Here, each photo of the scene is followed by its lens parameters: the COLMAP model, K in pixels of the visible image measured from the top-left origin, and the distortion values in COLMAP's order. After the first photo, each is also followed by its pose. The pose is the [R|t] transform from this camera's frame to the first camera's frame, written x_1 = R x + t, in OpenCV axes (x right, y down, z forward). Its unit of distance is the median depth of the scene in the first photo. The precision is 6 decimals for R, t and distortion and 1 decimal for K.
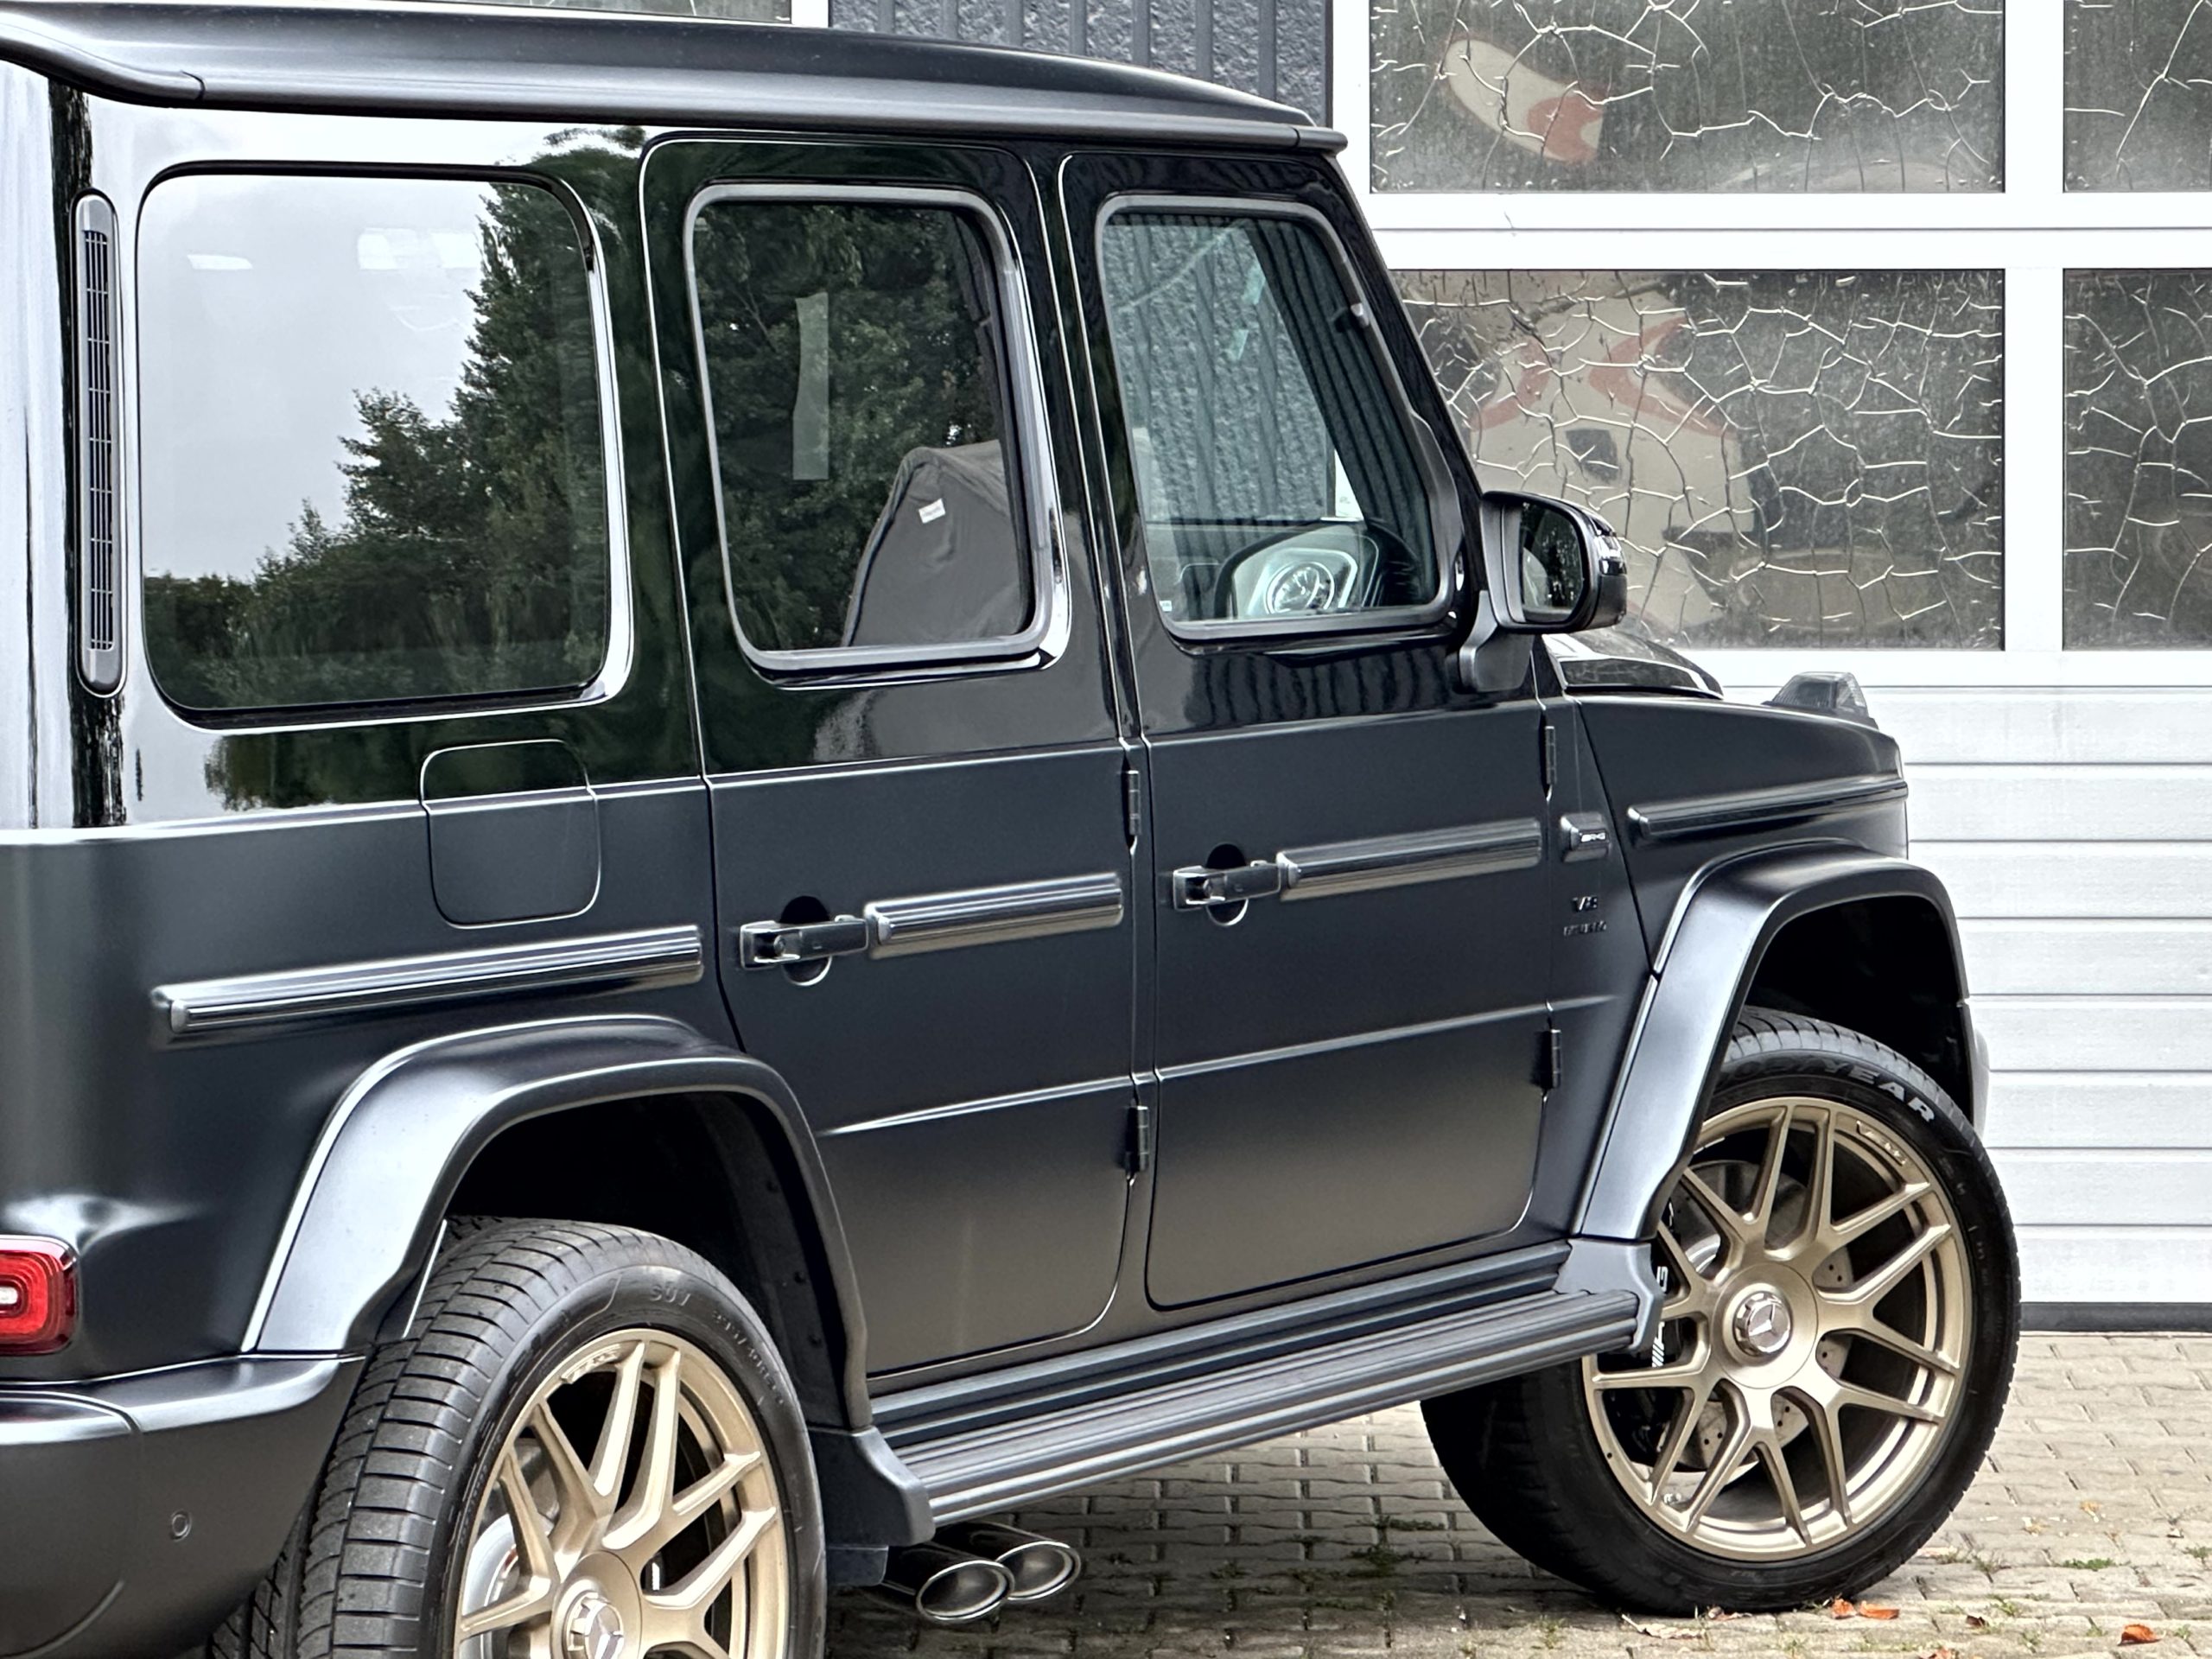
lens RADIAL K [[7727.8, 0, 1105.7], [0, 7727.8, 756.2], [0, 0, 1]] dist [-0.819390, 22.811176]
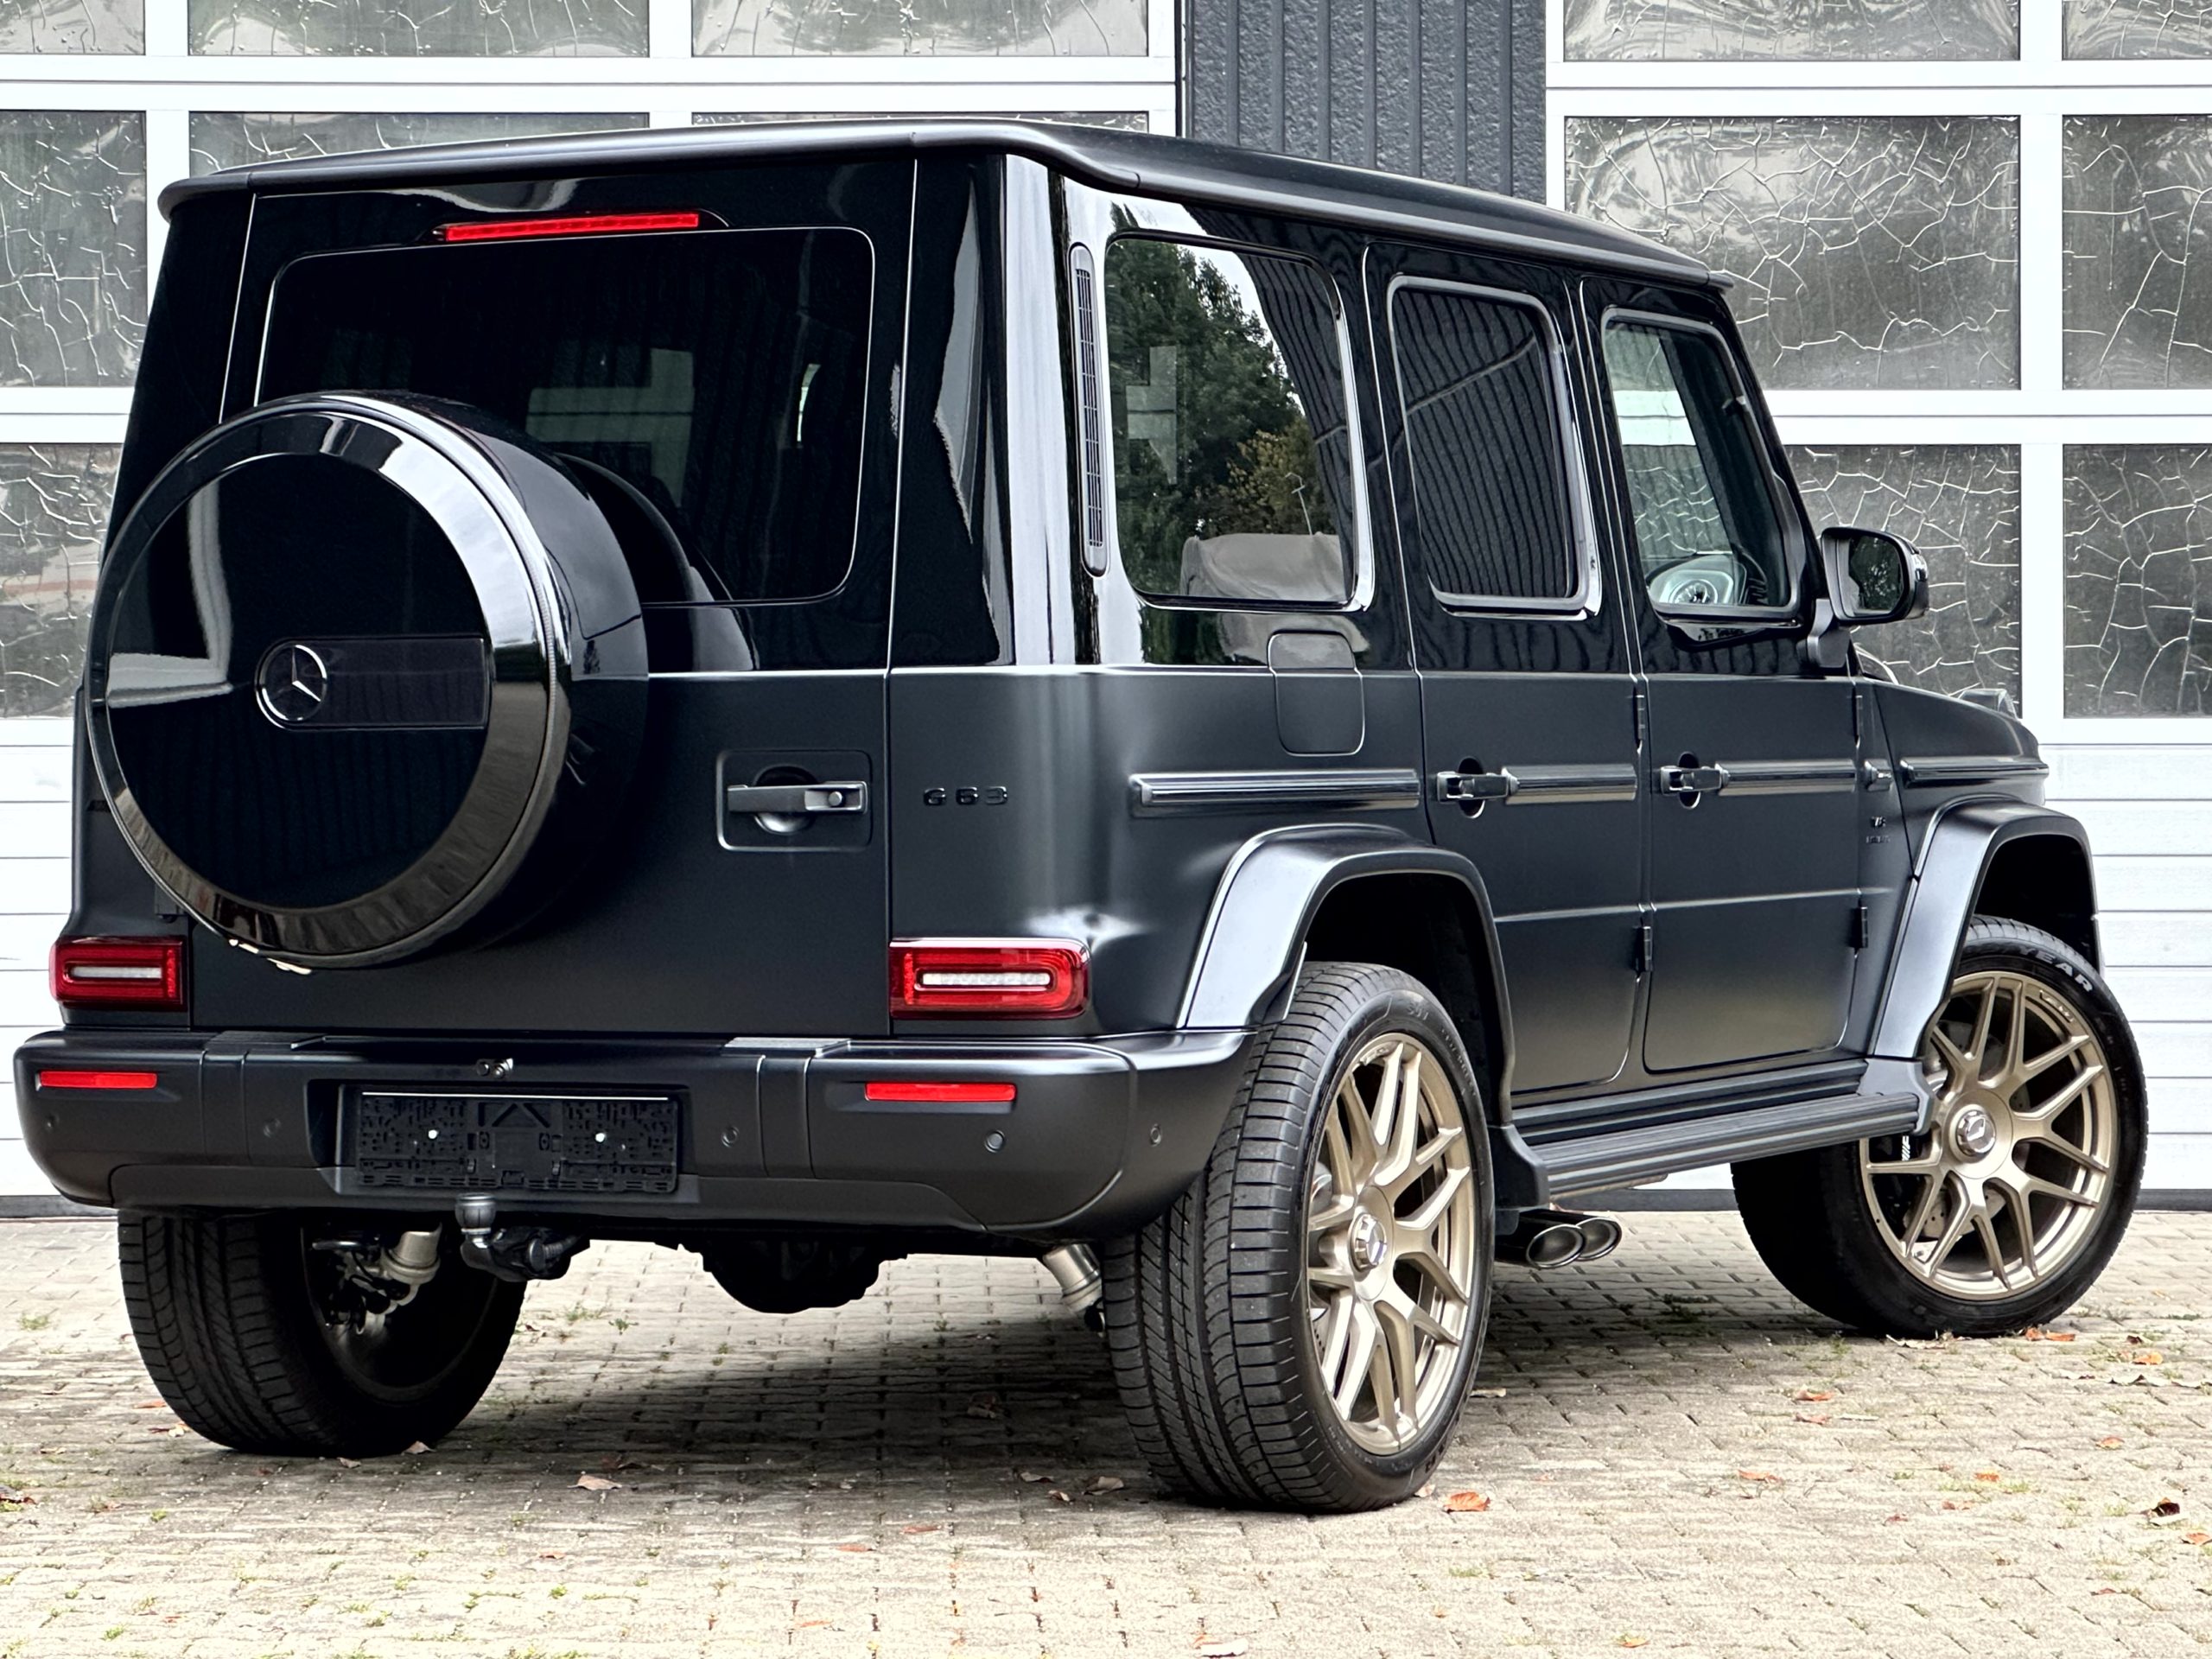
lens RADIAL K [[6209.2, 0, 1110.0], [0, 6209.2, 820.8], [0, 0, 1]] dist [-0.336451, 8.540743]
pose [[0.998547, 0.000202, 0.053885, -0.136452], [0.001908, 0.999233, -0.039104, 0.060878], [-0.053852, 0.039150, 0.997781, -0.136627]]
